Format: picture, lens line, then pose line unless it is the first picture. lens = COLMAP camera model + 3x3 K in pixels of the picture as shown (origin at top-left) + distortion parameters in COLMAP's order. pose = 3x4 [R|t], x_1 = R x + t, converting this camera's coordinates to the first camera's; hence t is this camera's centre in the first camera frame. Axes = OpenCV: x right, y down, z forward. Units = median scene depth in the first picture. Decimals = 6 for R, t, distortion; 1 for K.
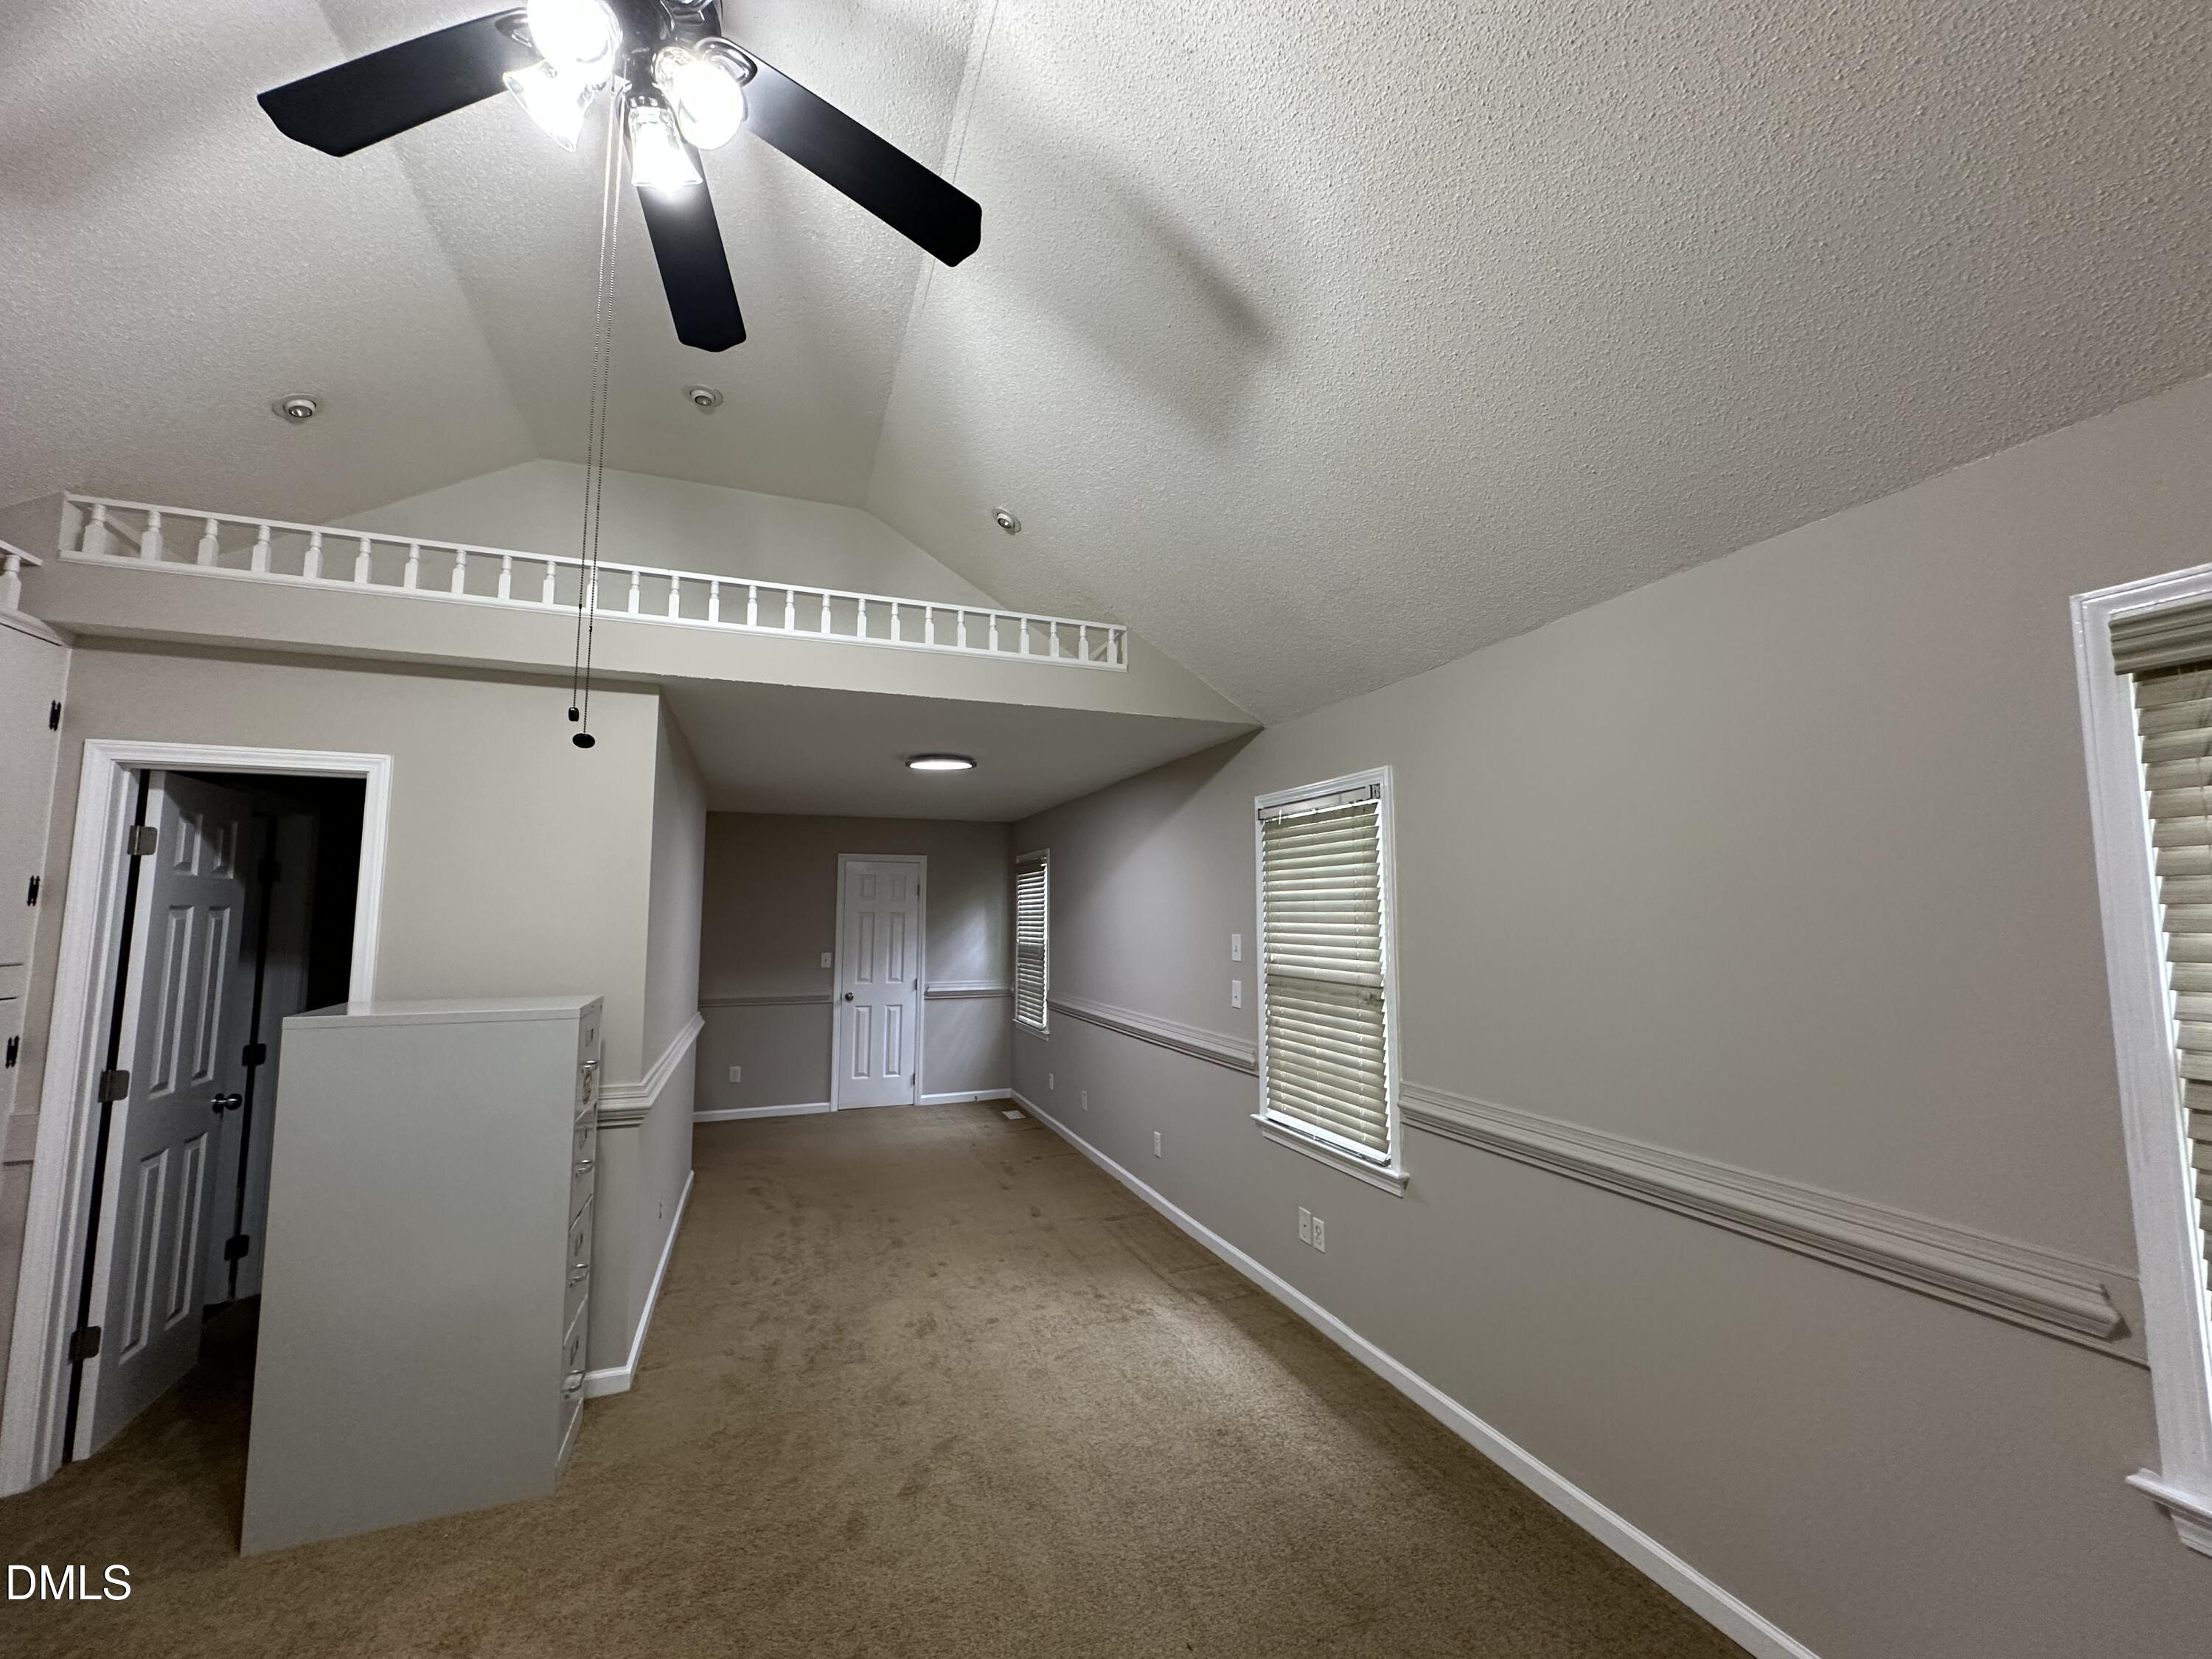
lens RADIAL K [[865.5, 0, 1104.1], [0, 865.5, 831.1], [0, 0, 1]] dist [-0.000304, -0.000084]
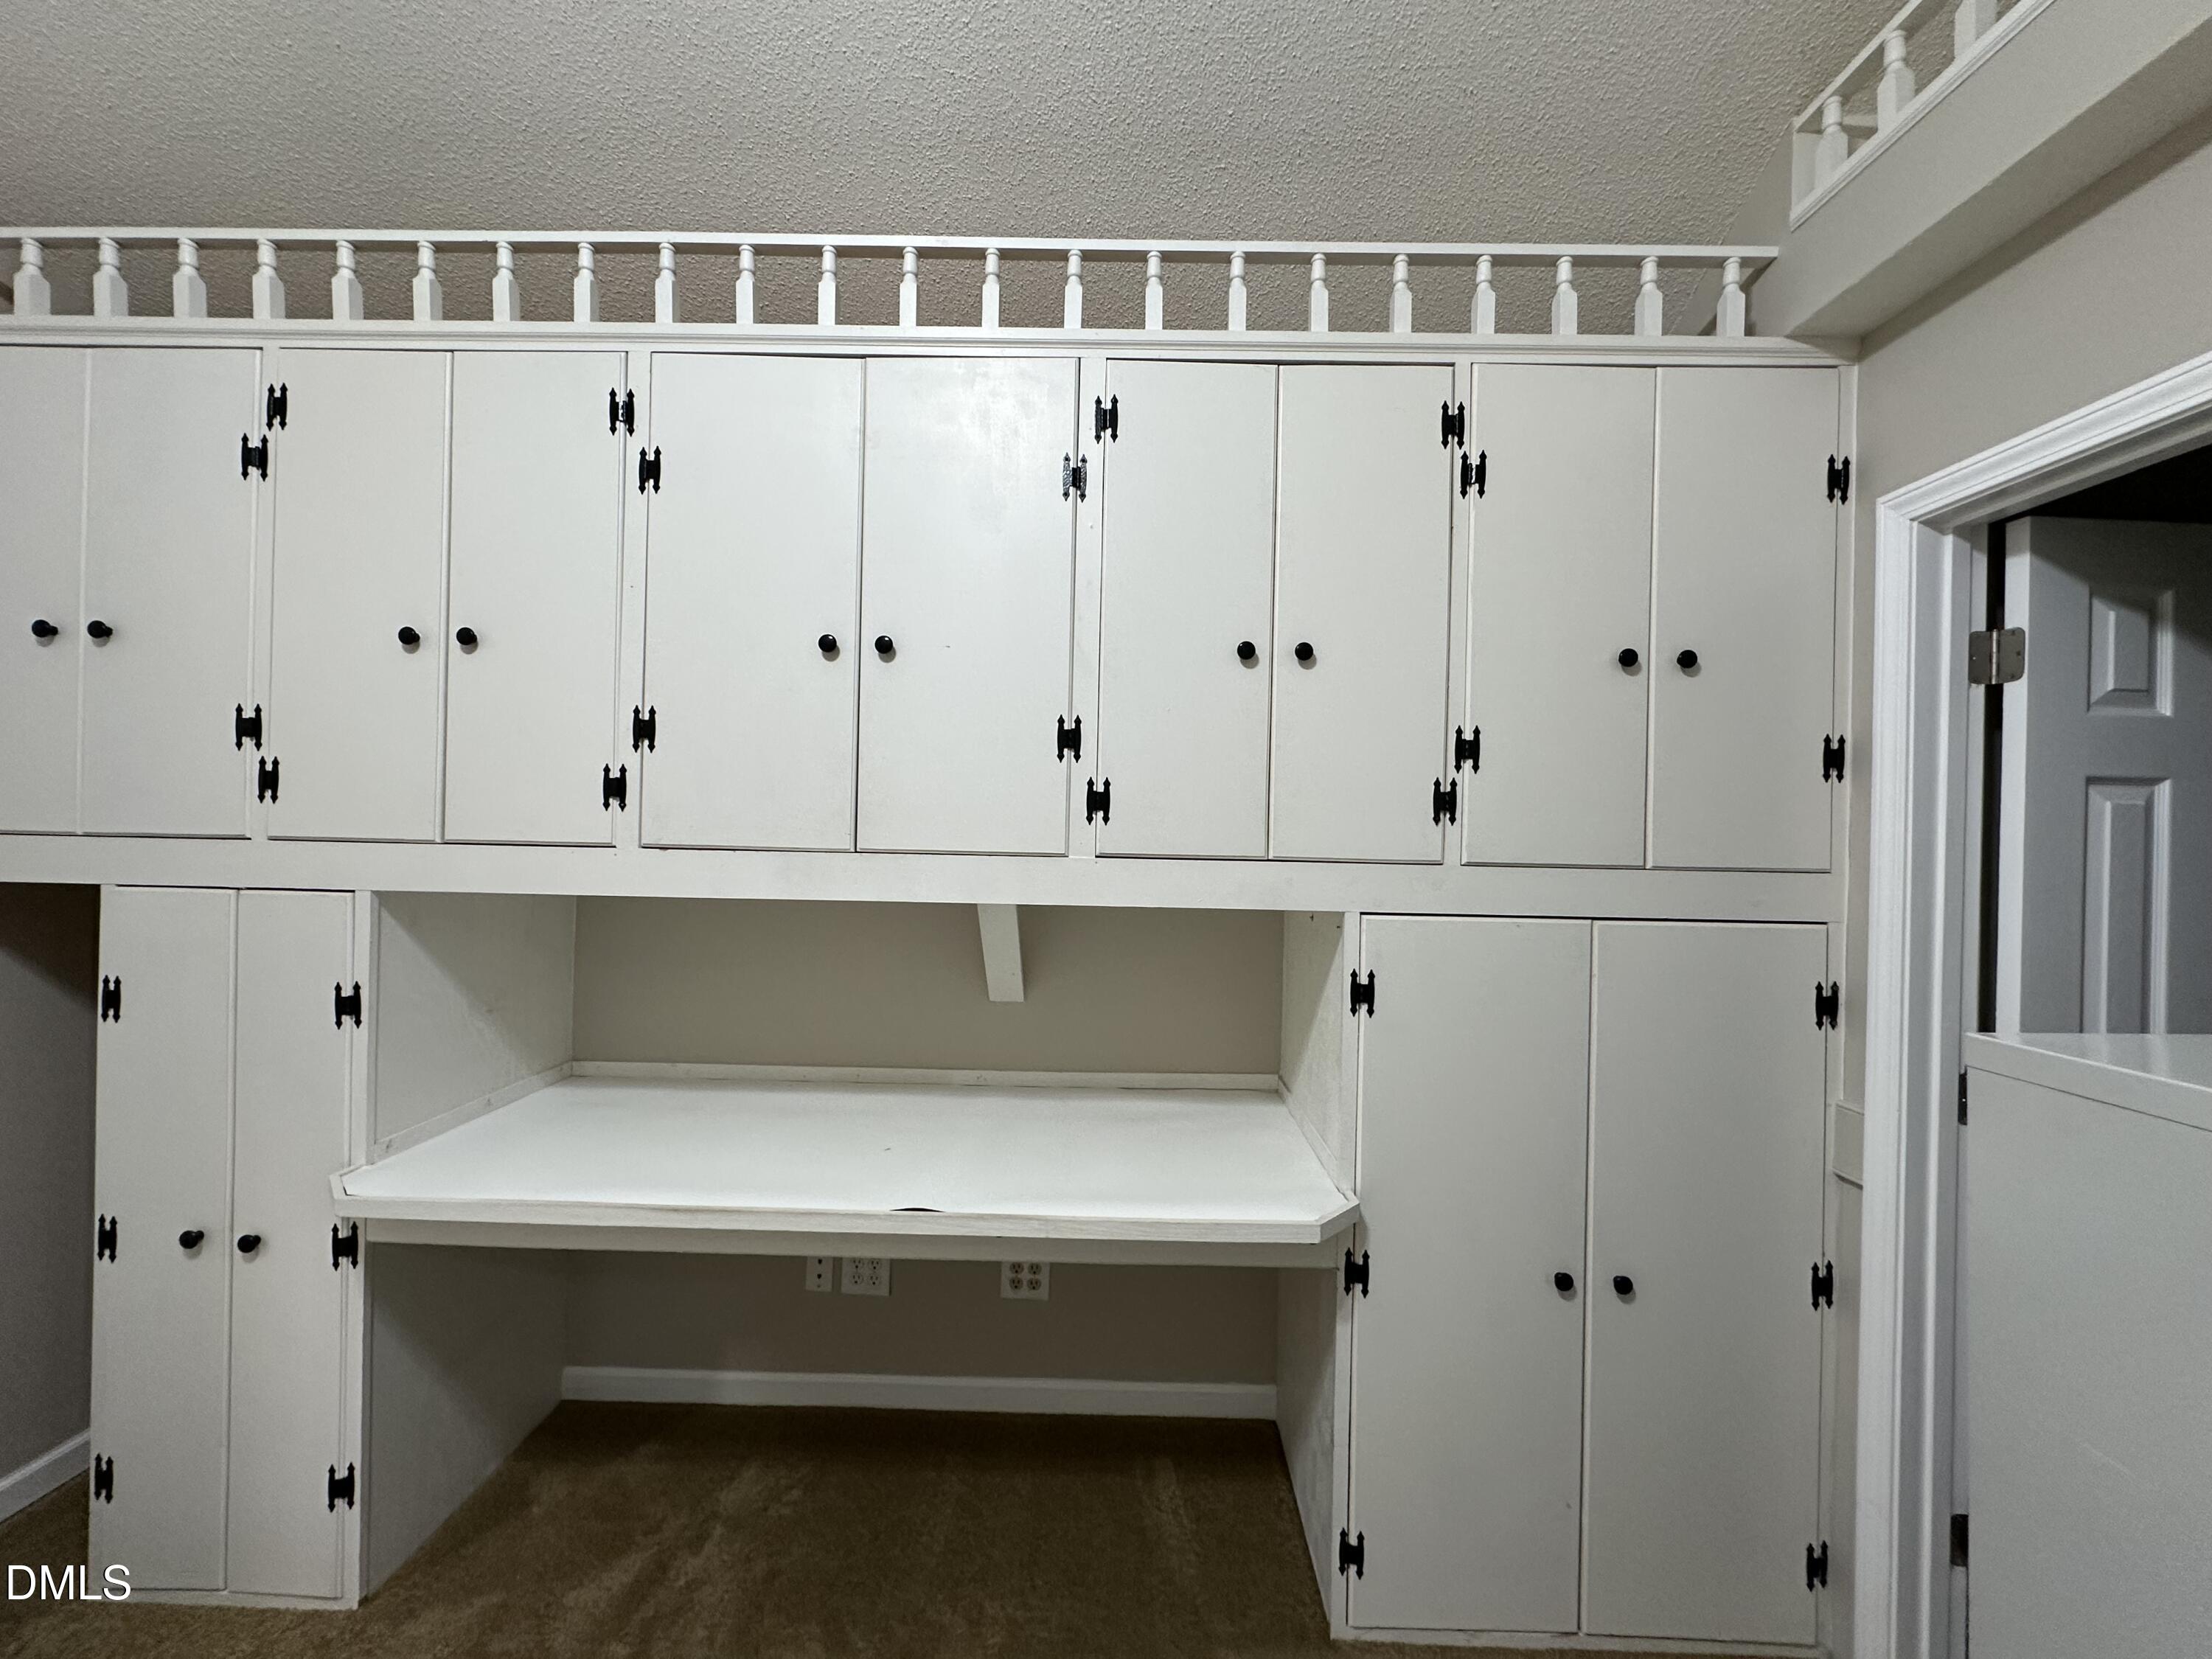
lens RADIAL K [[865.5, 0, 1106.1], [0, 865.5, 831.5], [0, 0, 1]] dist [-0.000304, -0.000084]
pose [[-0.371390, -0.004405, -0.928466, -0.408837], [0.071886, 0.996851, -0.033484, 0.097686], [0.925690, -0.079179, -0.369904, 0.676783]]
